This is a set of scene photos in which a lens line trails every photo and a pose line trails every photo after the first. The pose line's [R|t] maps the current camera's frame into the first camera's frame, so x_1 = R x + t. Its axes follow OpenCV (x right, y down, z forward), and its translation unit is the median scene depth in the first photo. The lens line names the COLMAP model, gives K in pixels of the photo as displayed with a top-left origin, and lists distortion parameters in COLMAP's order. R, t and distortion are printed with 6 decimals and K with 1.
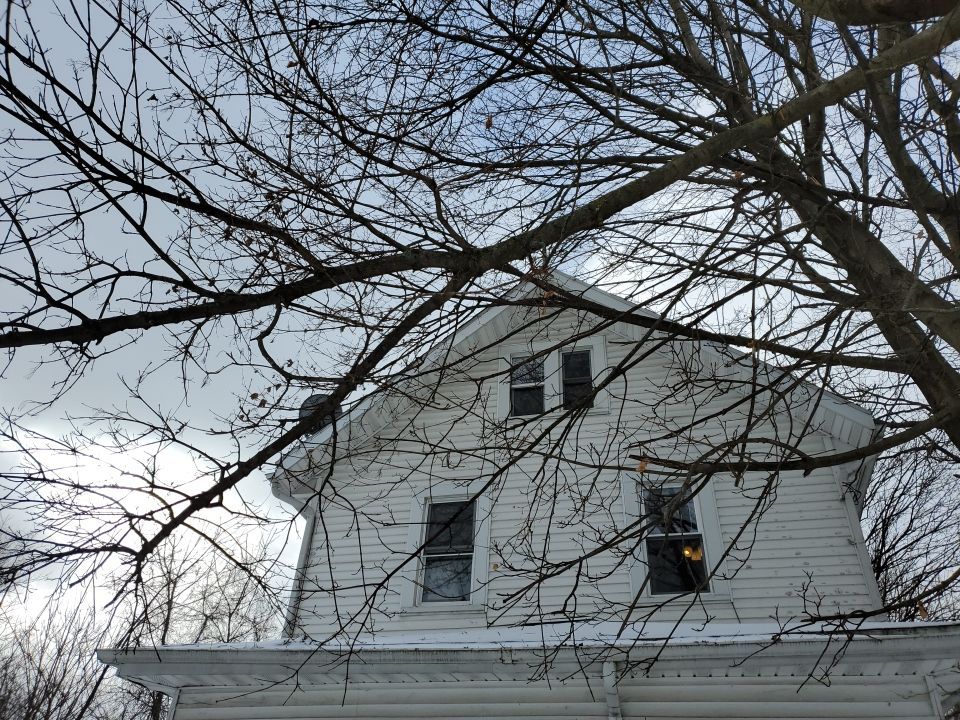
lens RADIAL K [[739.1, 0, 481.1], [0, 739.1, 353.9], [0, 0, 1]] dist [0.021315, -0.007018]
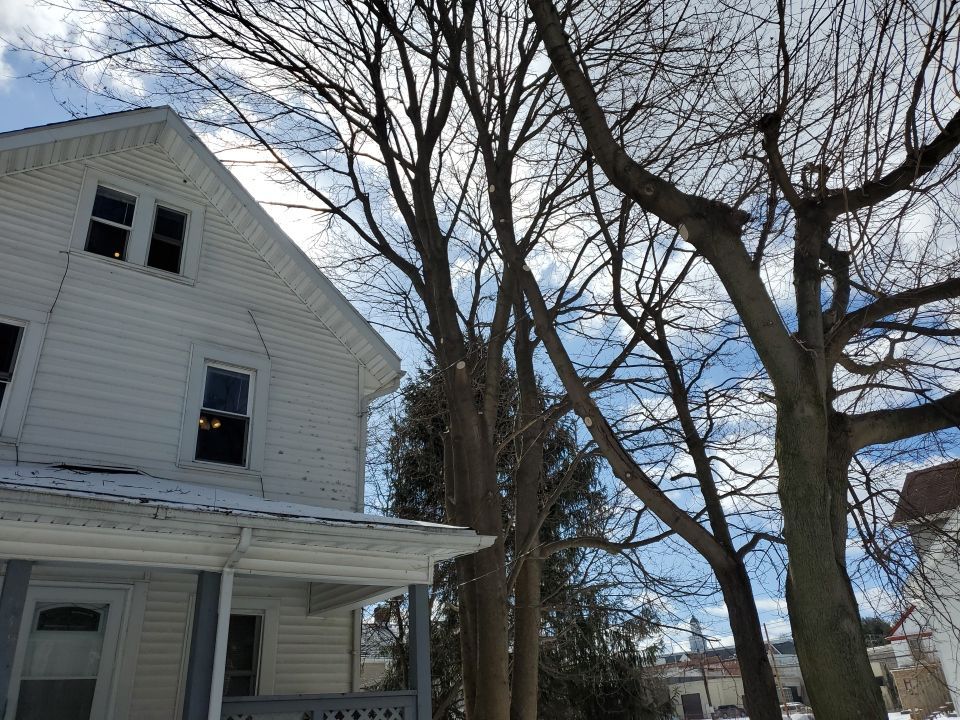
lens RADIAL K [[734.8, 0, 490.1], [0, 734.8, 361.3], [0, 0, 1]] dist [0.051478, -0.081365]
pose [[0.644832, 0.262708, 0.717758, -0.470676], [-0.402115, 0.915212, 0.026281, -0.025096], [-0.649996, -0.305568, 0.695796, -0.019349]]
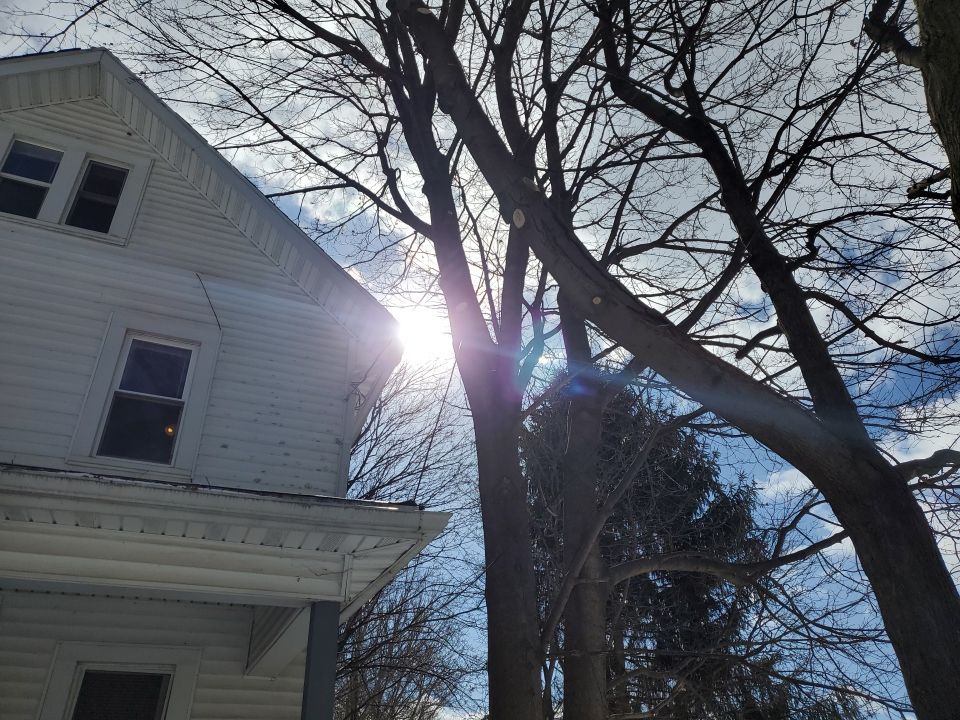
lens RADIAL K [[739.1, 0, 481.1], [0, 739.1, 353.9], [0, 0, 1]] dist [0.021315, -0.007018]
pose [[0.809189, 0.267609, 0.523067, 0.168095], [-0.310918, 0.950422, -0.005258, 0.134895], [-0.498542, -0.158376, 0.852275, 0.161892]]
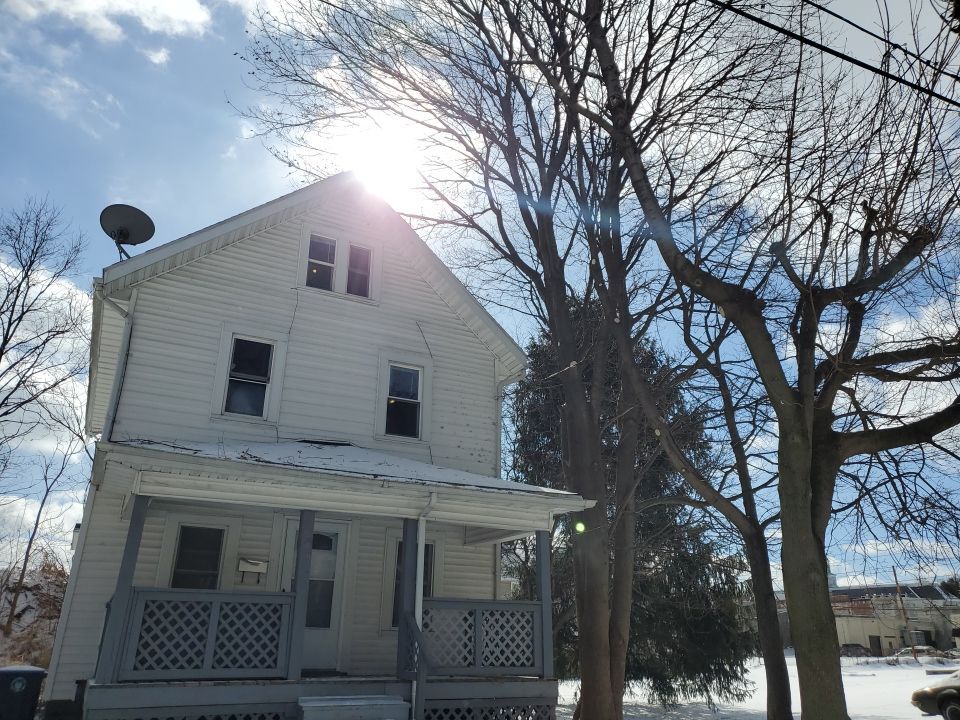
lens RADIAL K [[734.8, 0, 490.1], [0, 734.8, 361.3], [0, 0, 1]] dist [0.051478, -0.081365]
pose [[0.755731, 0.201287, 0.623180, -0.892511], [-0.386786, 0.905079, 0.176715, -0.262097], [-0.528457, -0.374587, 0.761852, -0.367039]]
